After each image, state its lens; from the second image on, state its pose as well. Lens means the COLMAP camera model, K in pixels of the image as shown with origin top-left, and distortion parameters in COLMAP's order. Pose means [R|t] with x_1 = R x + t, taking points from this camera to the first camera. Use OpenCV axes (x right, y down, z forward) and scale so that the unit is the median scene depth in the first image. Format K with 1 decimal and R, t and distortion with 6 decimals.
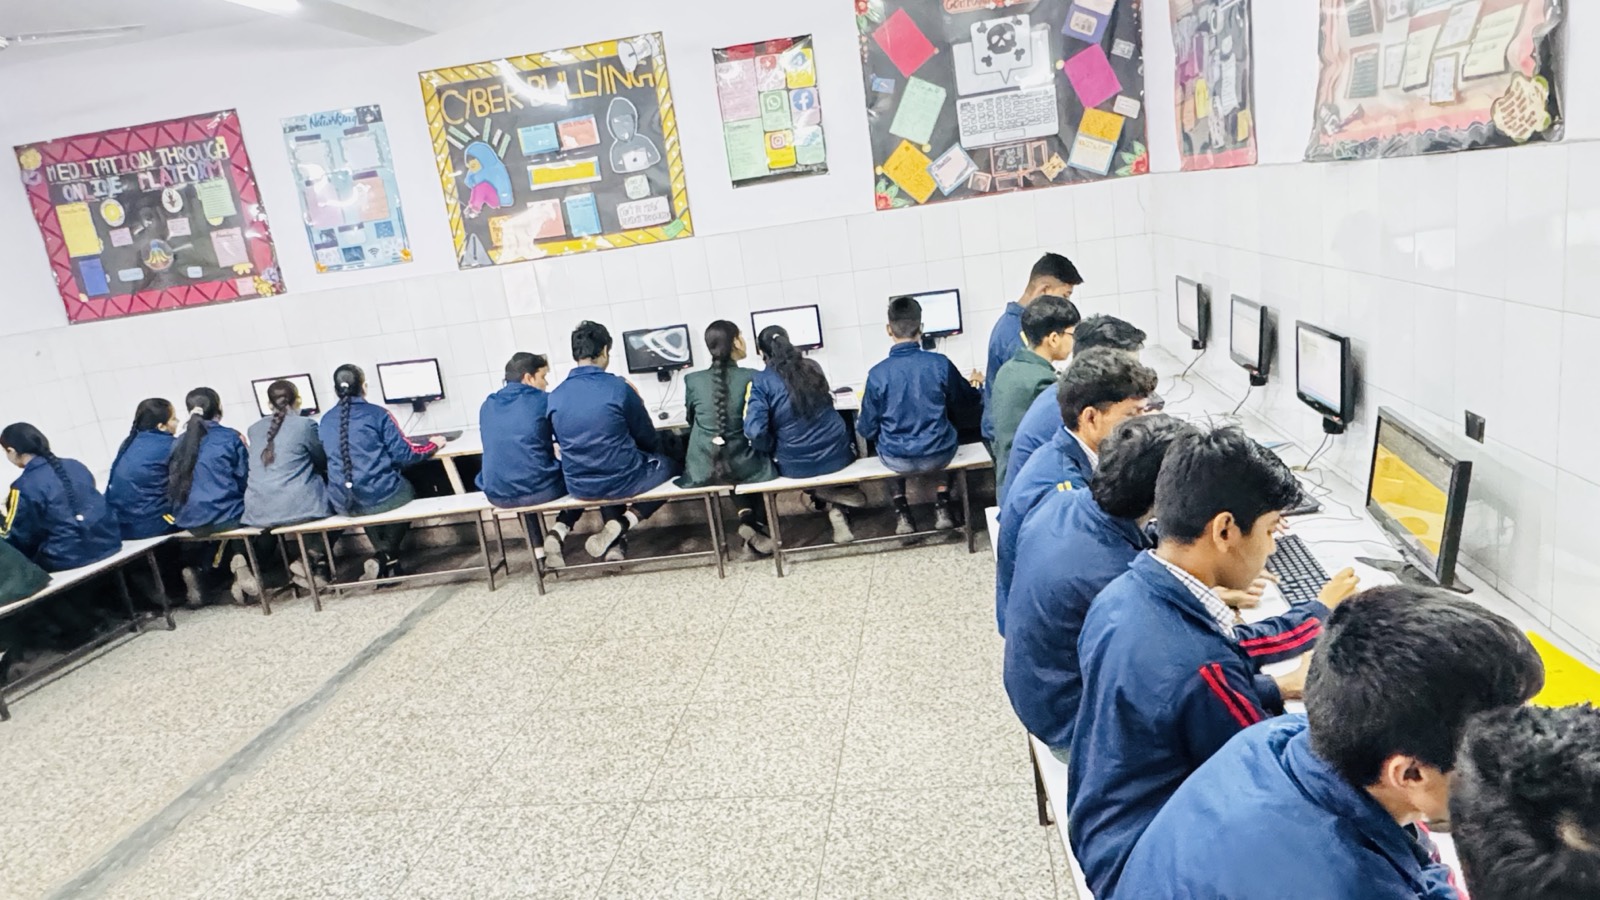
lens RADIAL K [[986.5, 0, 800.6], [0, 986.5, 449.7], [0, 0, 1]] dist [-0.004147, 0.002174]
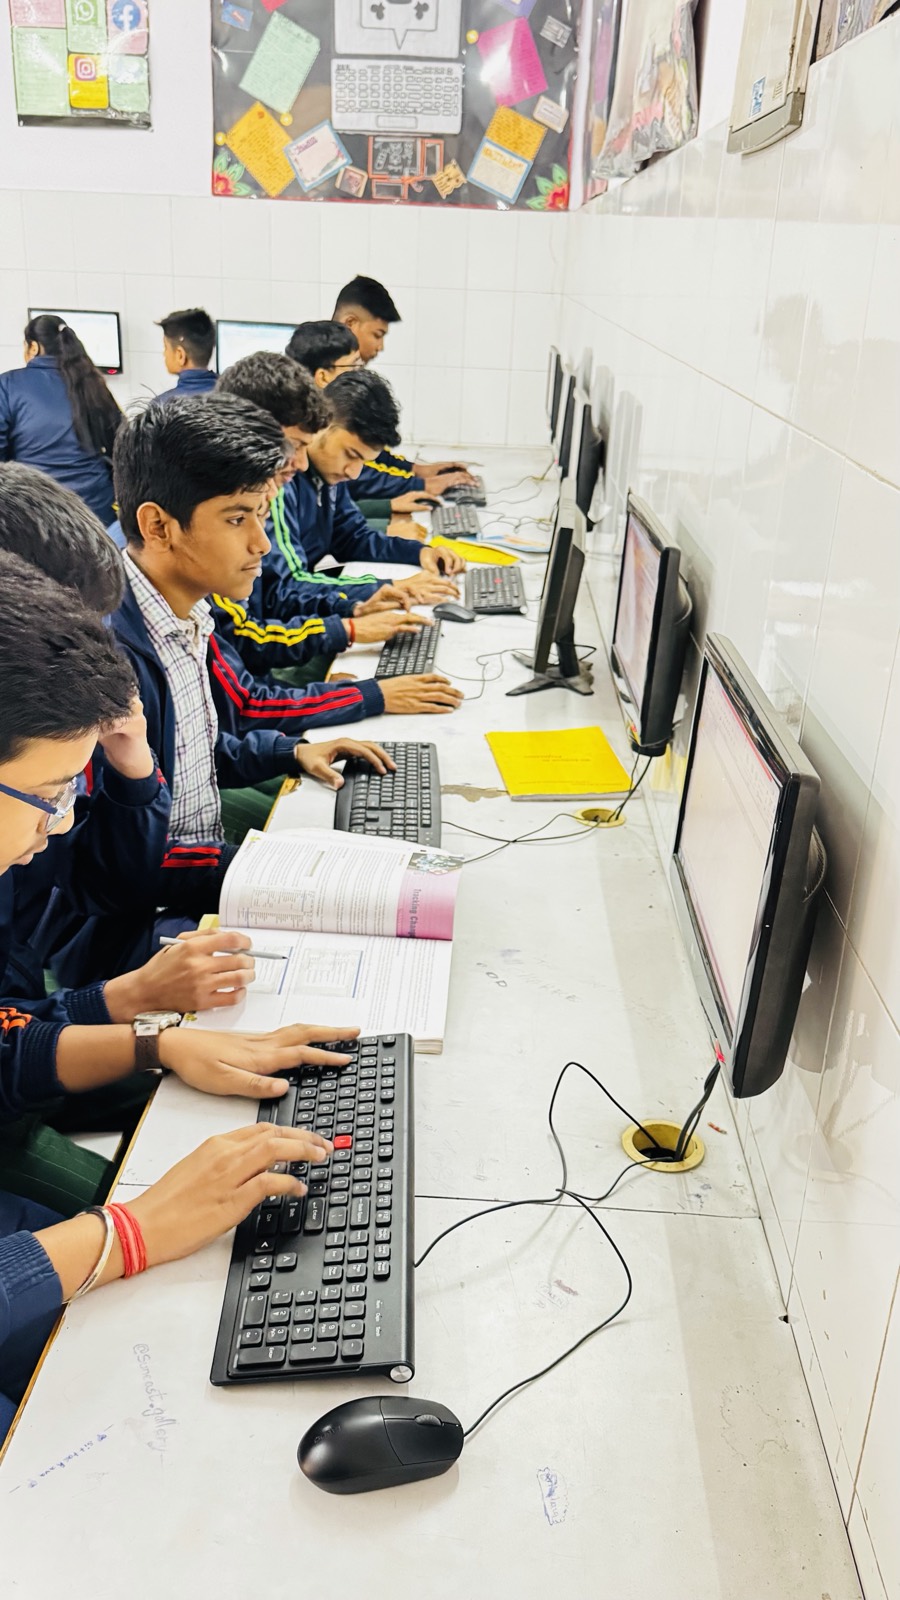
lens RADIAL K [[1298.4, 0, 435.5], [0, 1298.4, 797.4], [0, 0, 1]] dist [0.021473, -0.053859]
pose [[0.980208, 0.125443, 0.153155, 0.151617], [-0.147717, 0.978497, 0.143954, 0.035613], [-0.131804, -0.163728, 0.977661, -0.054591]]
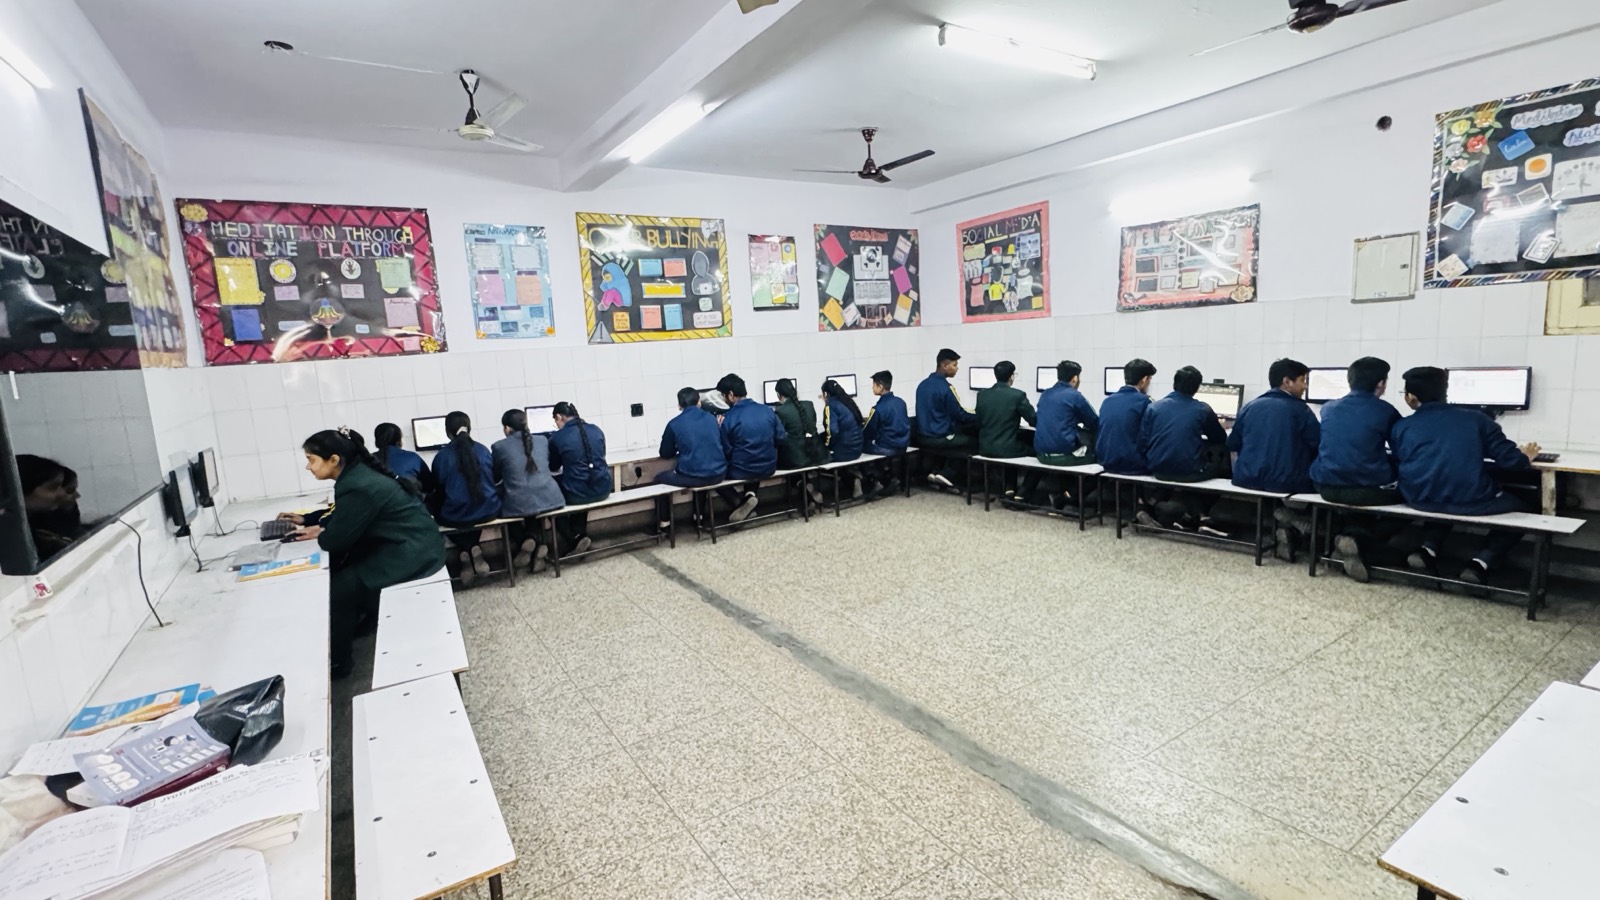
lens RADIAL K [[711.1, 0, 795.1], [0, 711.1, 450.5], [0, 0, 1]] dist [-0.004305, -0.000249]
pose [[0.764083, -0.009155, 0.645053, -0.858638], [0.110081, 0.987085, -0.116384, 0.140133], [-0.635657, 0.159935, 0.755223, 0.034223]]
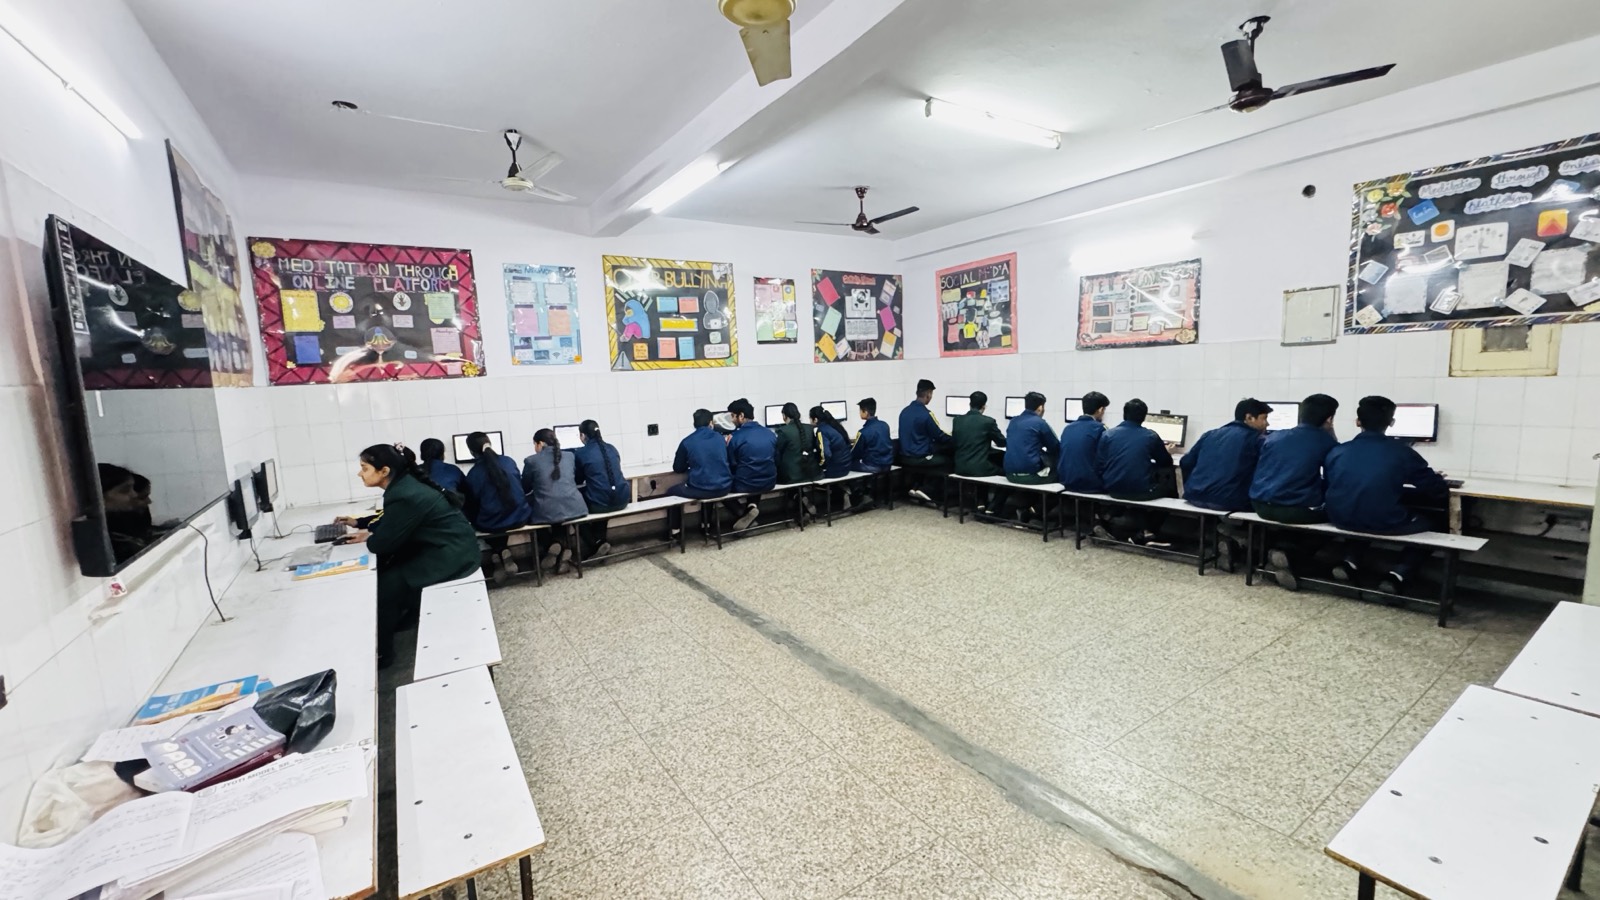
lens RADIAL K [[626.5, 0, 796.3], [0, 626.5, 451.2], [0, 0, 1]] dist [-0.005193, 0.000014]
pose [[0.756327, 0.016939, 0.653974, -0.861234], [0.097873, 0.985484, -0.138717, 0.136180], [-0.646830, 0.168922, 0.743691, 0.041559]]
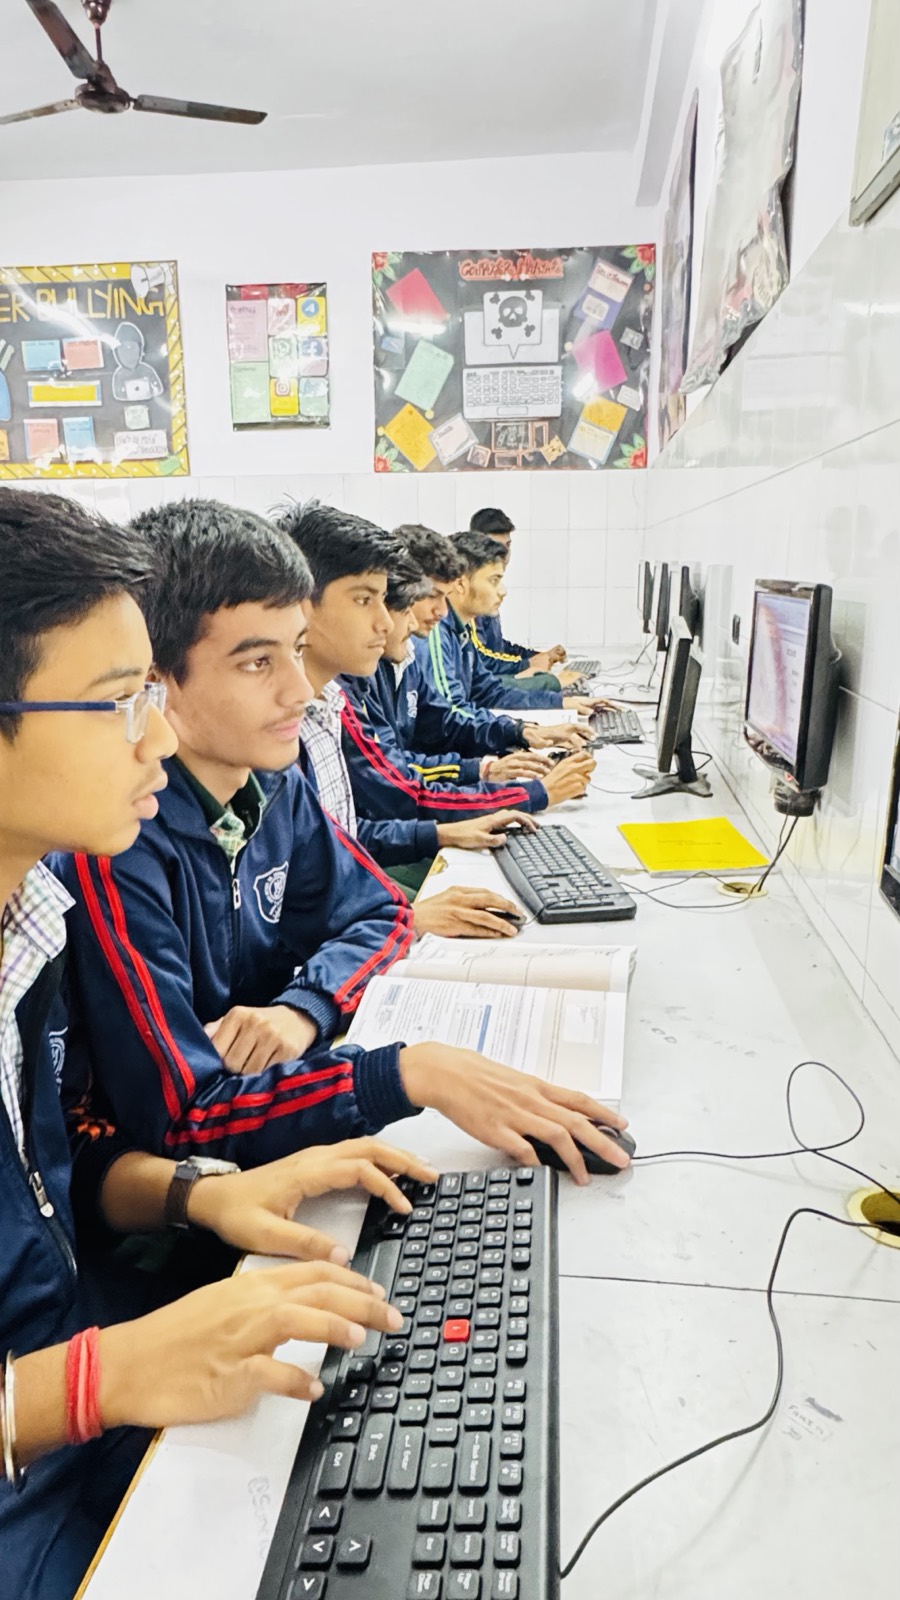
lens RADIAL K [[986.5, 0, 442.0], [0, 986.5, 786.2], [0, 0, 1]] dist [-0.004147, 0.002174]
pose [[0.991745, 0.124324, 0.031387, 0.155011], [-0.124117, 0.992231, -0.008465, 0.070707], [-0.032196, 0.004500, 0.999471, 0.012979]]
